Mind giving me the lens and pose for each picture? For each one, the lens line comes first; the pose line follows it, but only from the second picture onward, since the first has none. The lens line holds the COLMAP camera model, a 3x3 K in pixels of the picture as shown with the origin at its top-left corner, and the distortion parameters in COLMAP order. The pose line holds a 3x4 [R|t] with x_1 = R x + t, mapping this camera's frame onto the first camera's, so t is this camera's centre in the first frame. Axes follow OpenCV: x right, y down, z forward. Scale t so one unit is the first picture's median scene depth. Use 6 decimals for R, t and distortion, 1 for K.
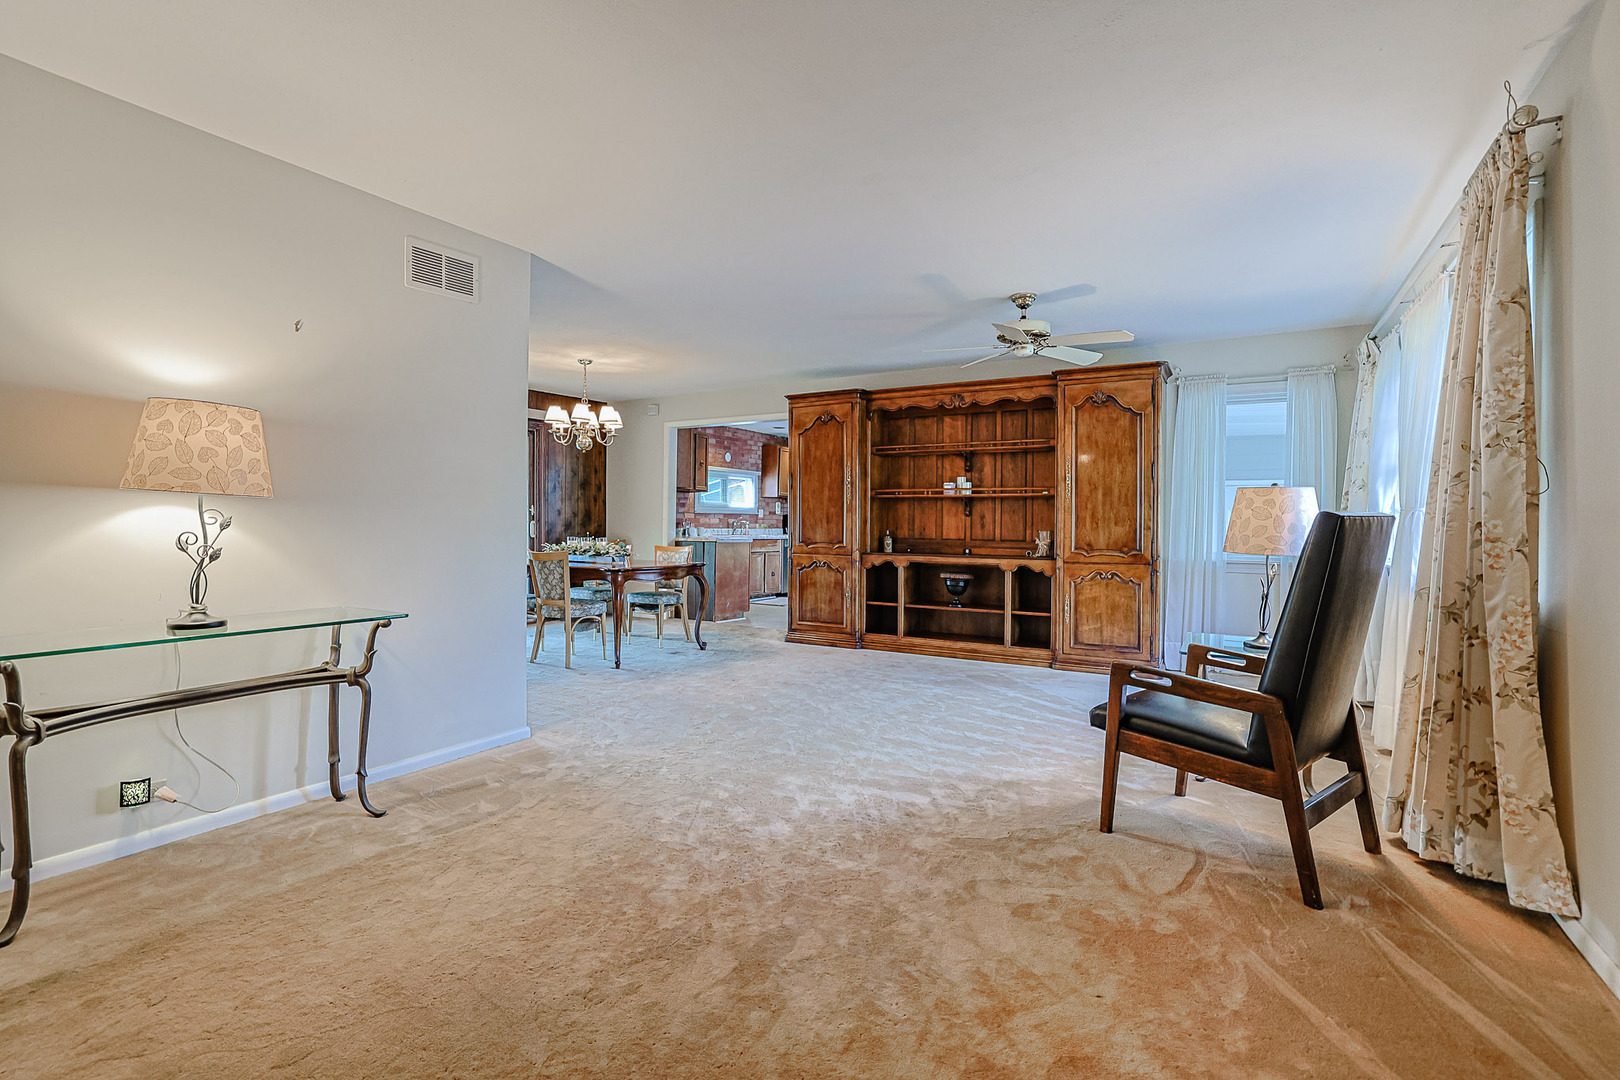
lens RADIAL K [[733.6, 0, 802.6], [0, 733.6, 528.1], [0, 0, 1]] dist [-0.049381, 0.016659]
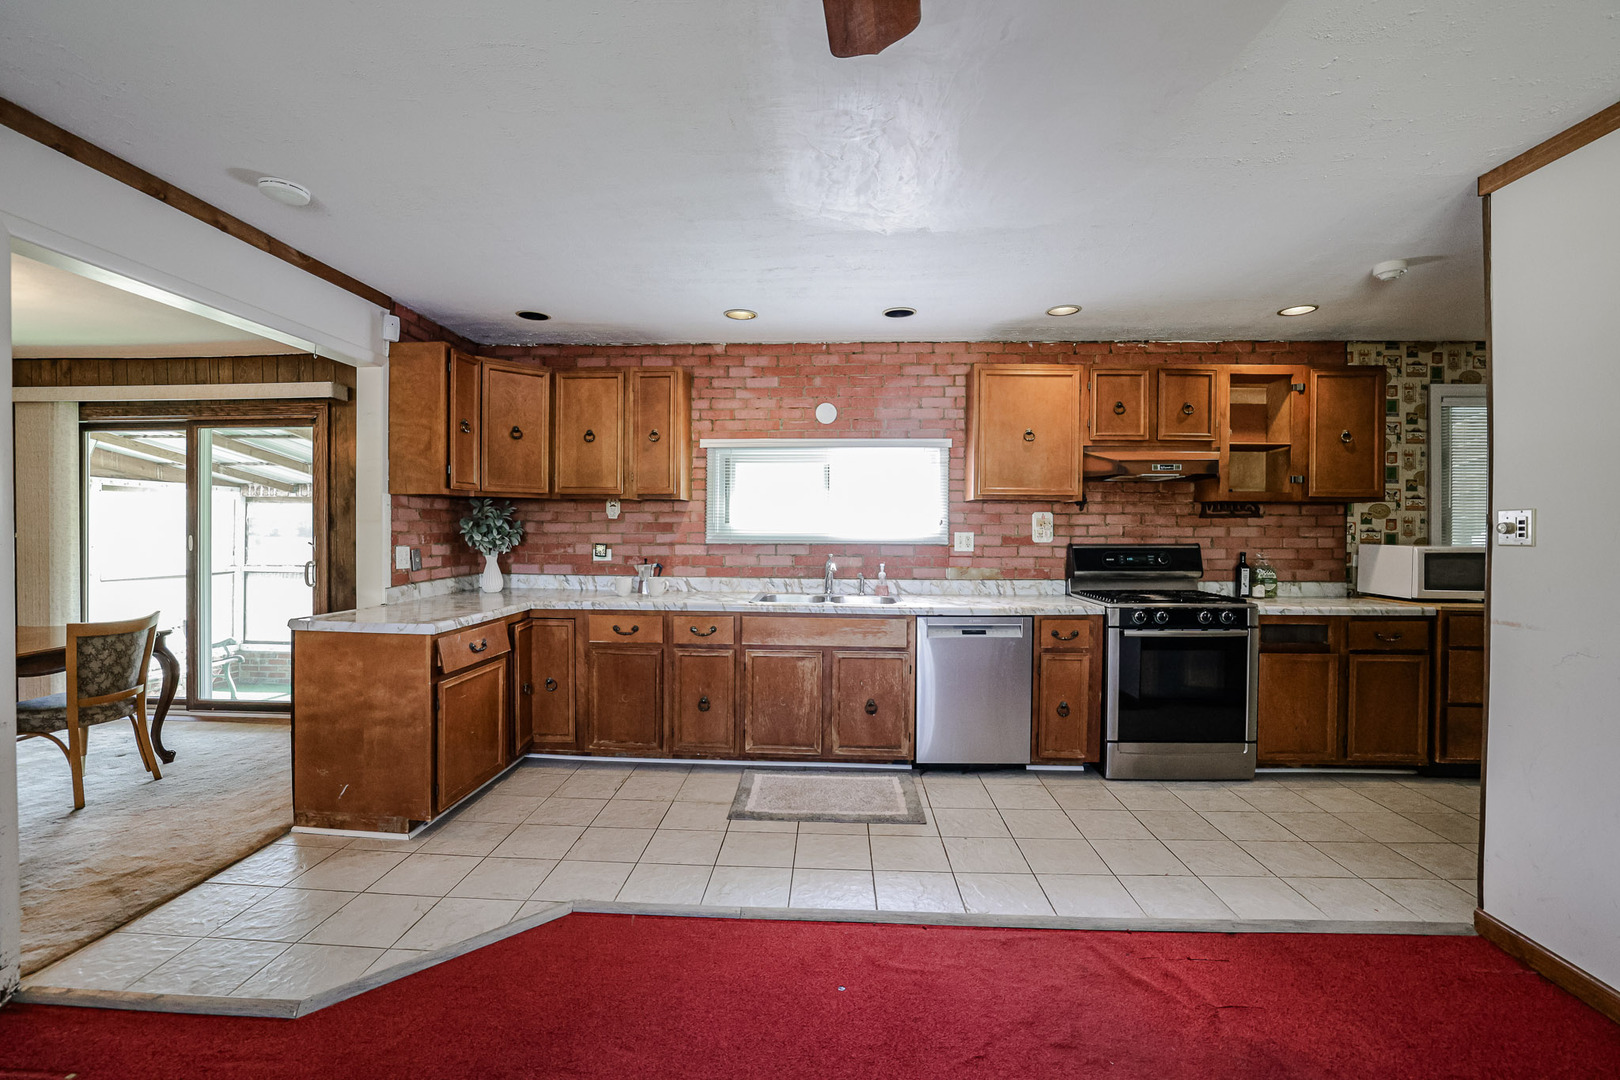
lens RADIAL K [[733.6, 0, 802.6], [0, 733.6, 528.1], [0, 0, 1]] dist [-0.049381, 0.016659]
pose [[0.462470, -0.003167, -0.886629, 0.466300], [-0.005965, 0.999960, -0.006682, -0.044902], [0.886615, 0.008379, 0.462433, 1.345656]]
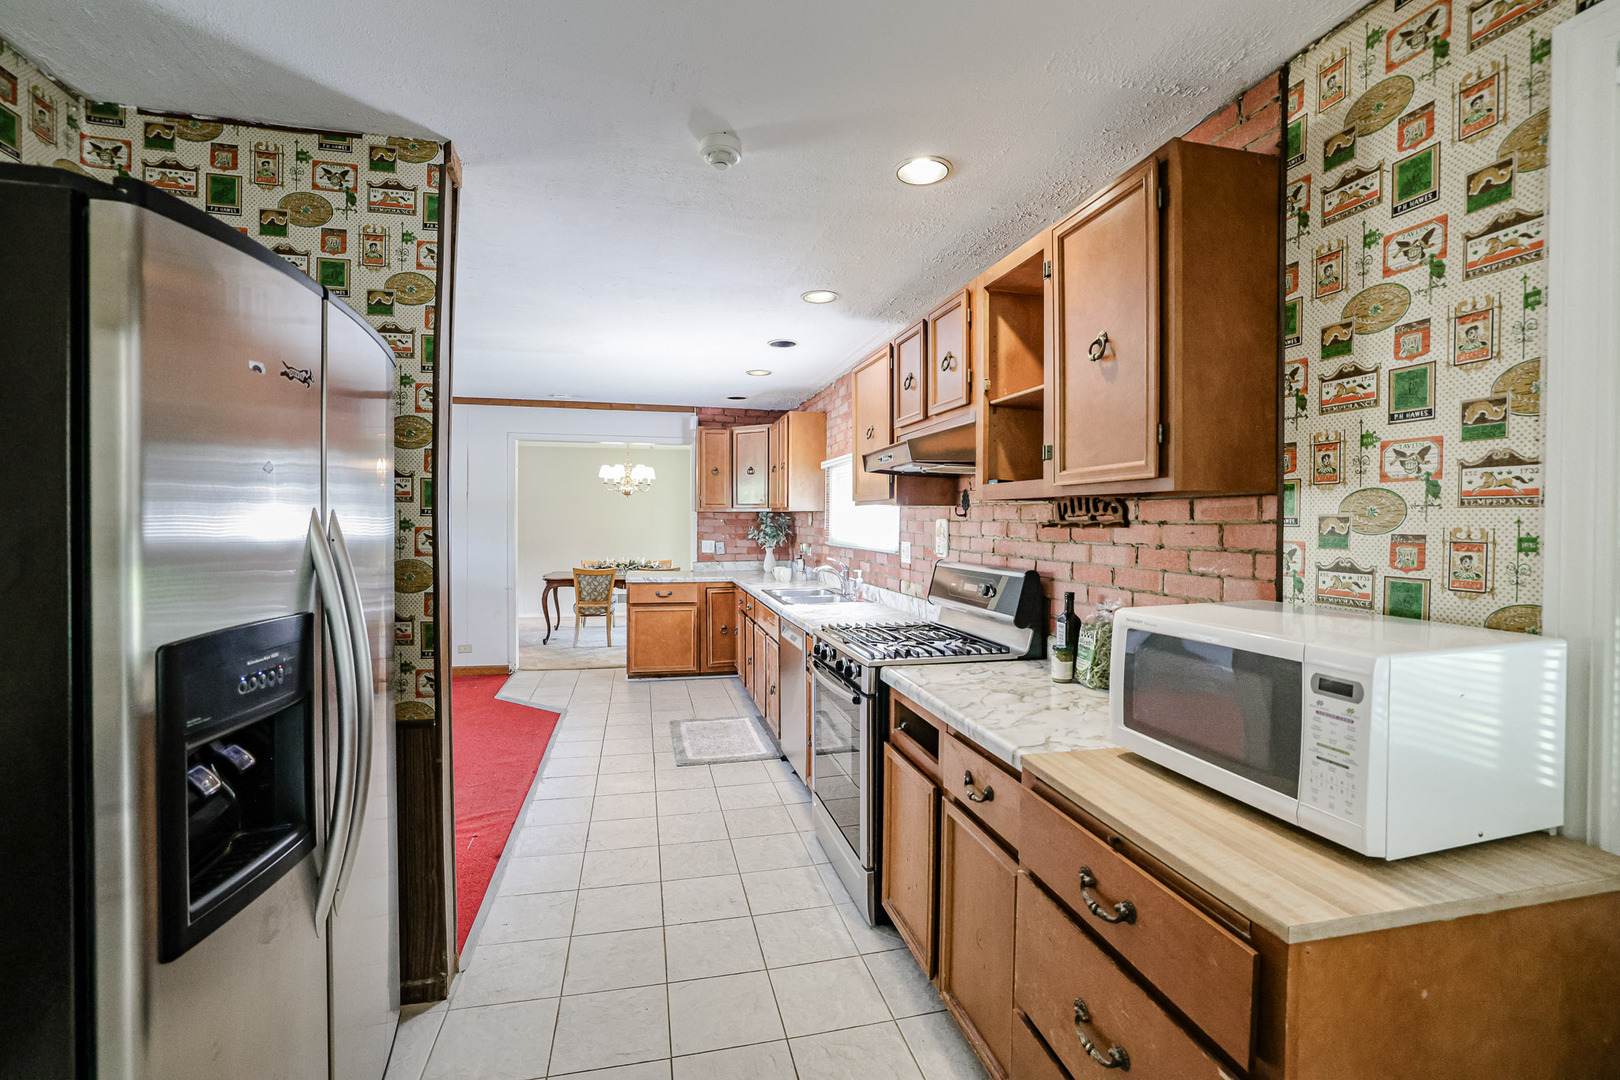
lens RADIAL K [[692.4, 0, 804.1], [0, 692.4, 530.2], [0, 0, 1]] dist [-0.044103, 0.013500]
pose [[-0.726531, -0.004185, -0.687121, 0.391466], [-0.017267, 0.999777, 0.012169, -0.062914], [0.686916, 0.020706, -0.726441, 2.212789]]
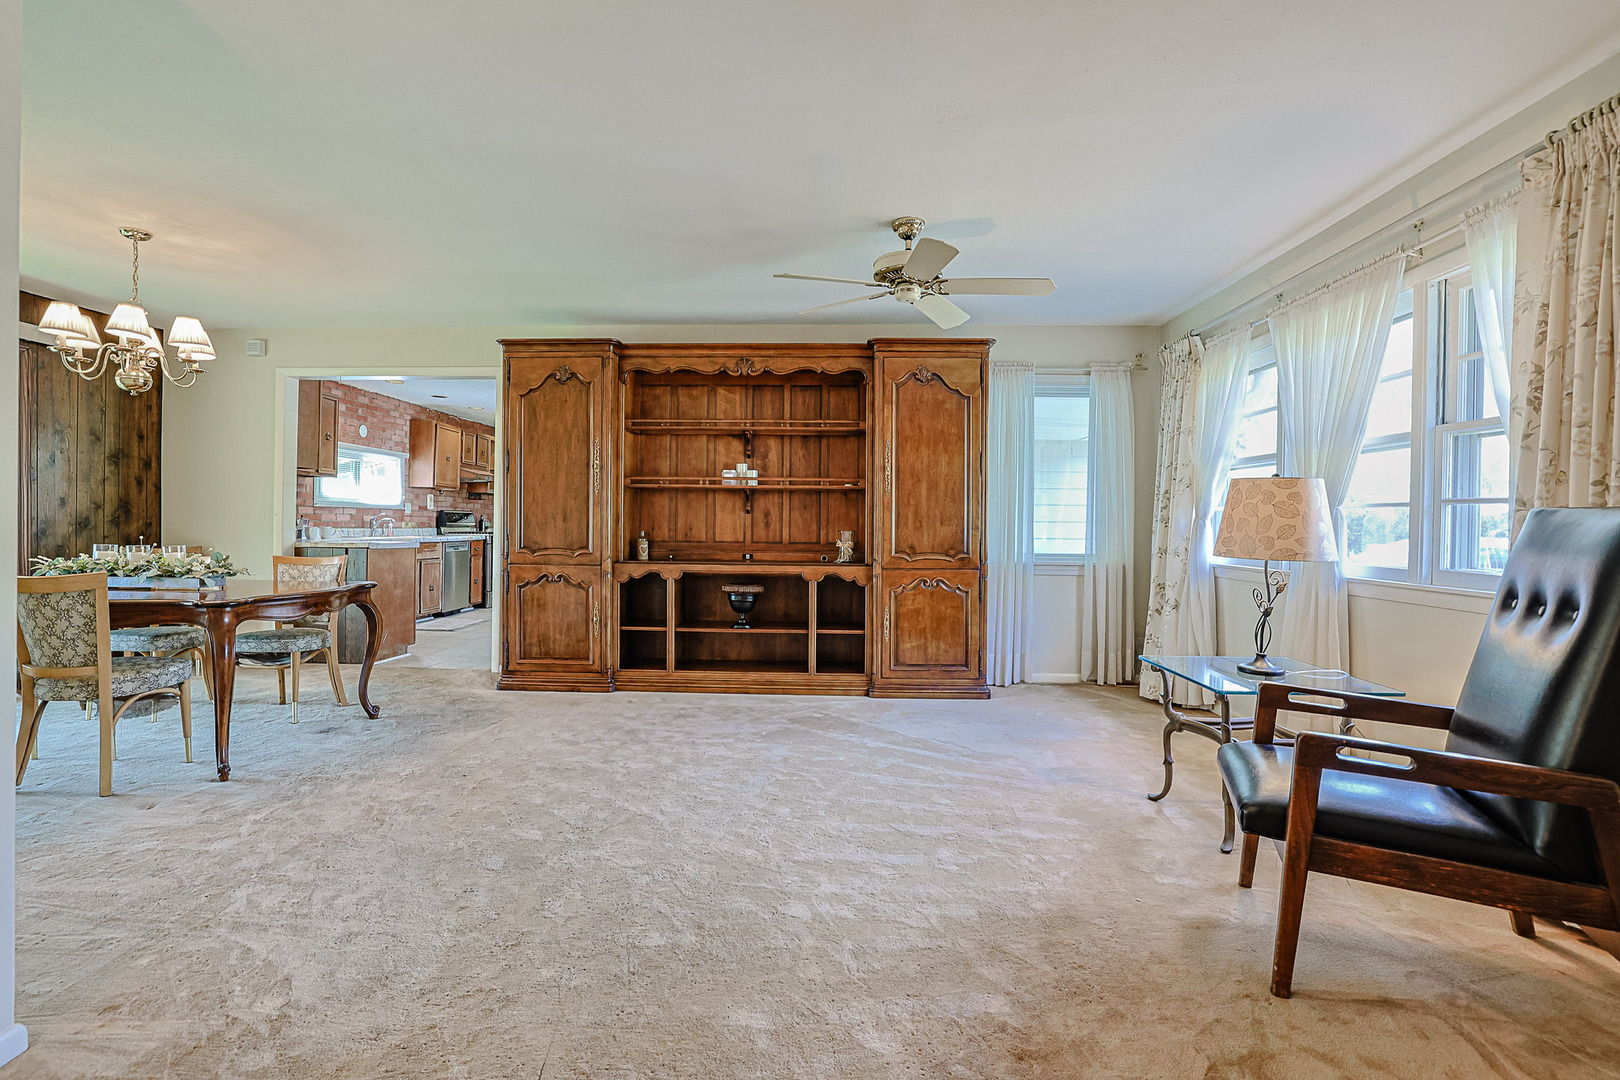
lens RADIAL K [[733.6, 0, 802.6], [0, 733.6, 528.1], [0, 0, 1]] dist [-0.049381, 0.016659]
pose [[0.875696, -0.000944, 0.482861, -0.111492], [0.000497, 0.999999, 0.001054, -0.000539], [-0.482862, -0.000683, 0.875696, 0.267870]]
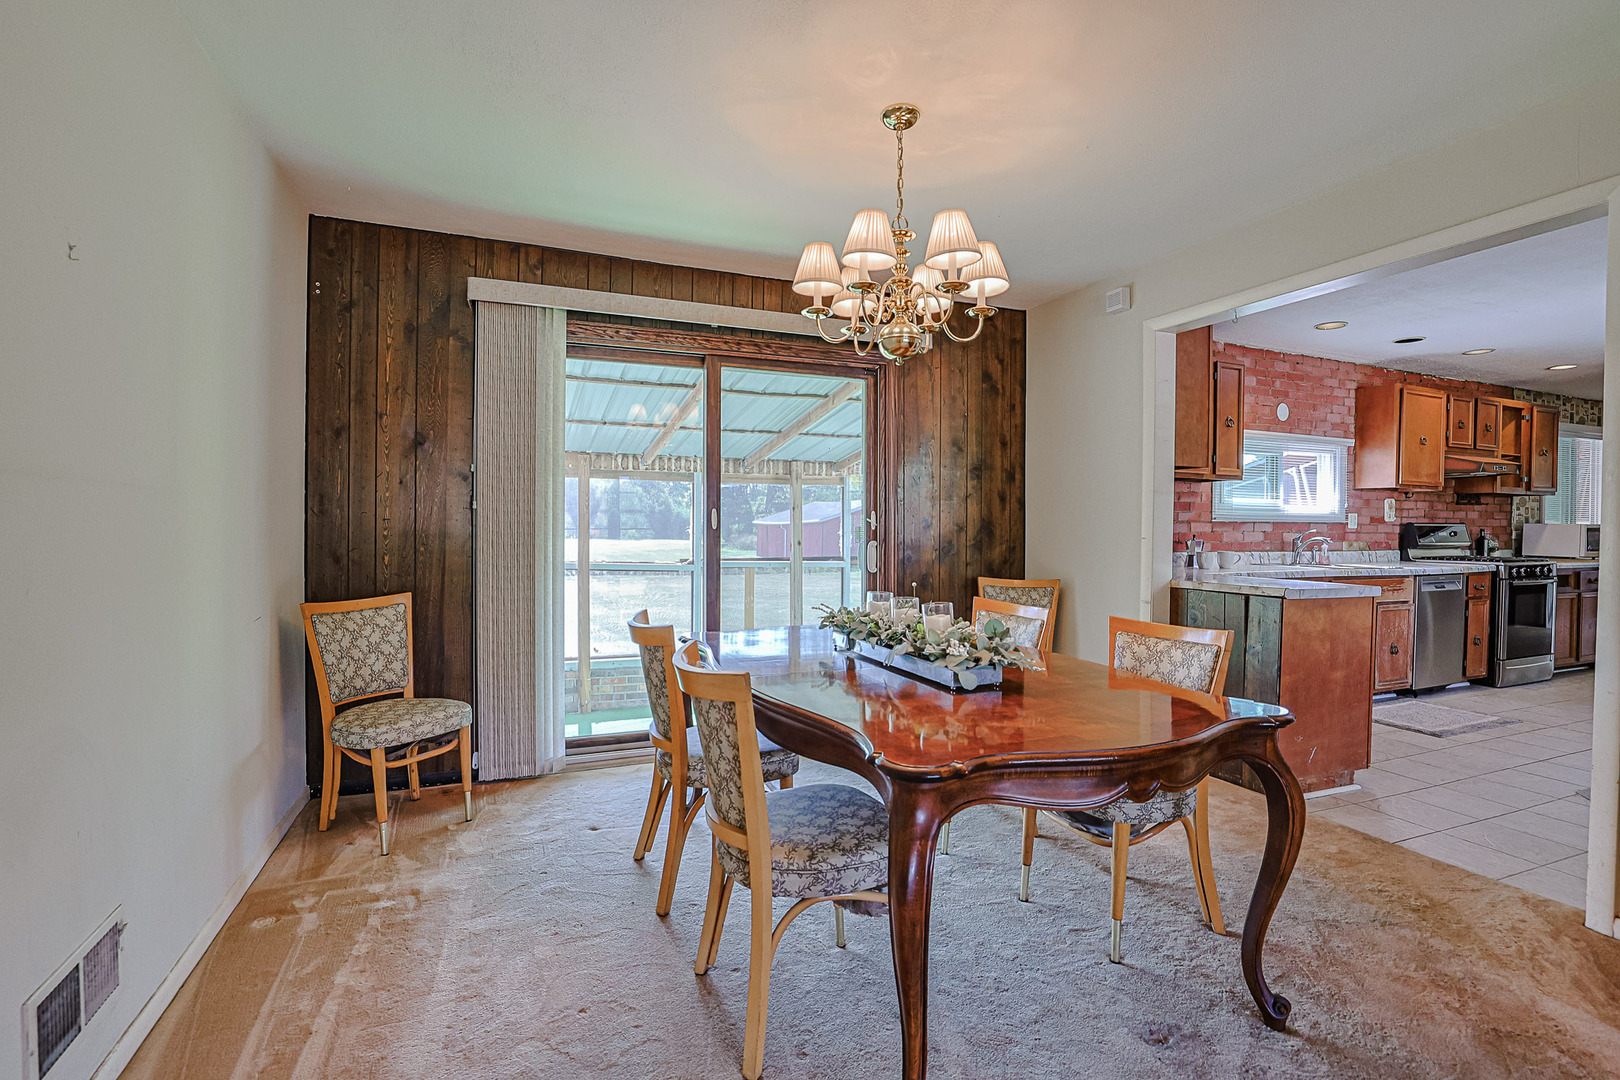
lens RADIAL K [[739.2, 0, 805.0], [0, 739.2, 534.8], [0, 0, 1]] dist [-0.051231, 0.025366]
pose [[0.805241, 0.004762, -0.592929, -0.118787], [-0.004235, 0.999988, 0.002280, -0.018839], [0.592933, 0.000675, 0.805251, 0.675809]]
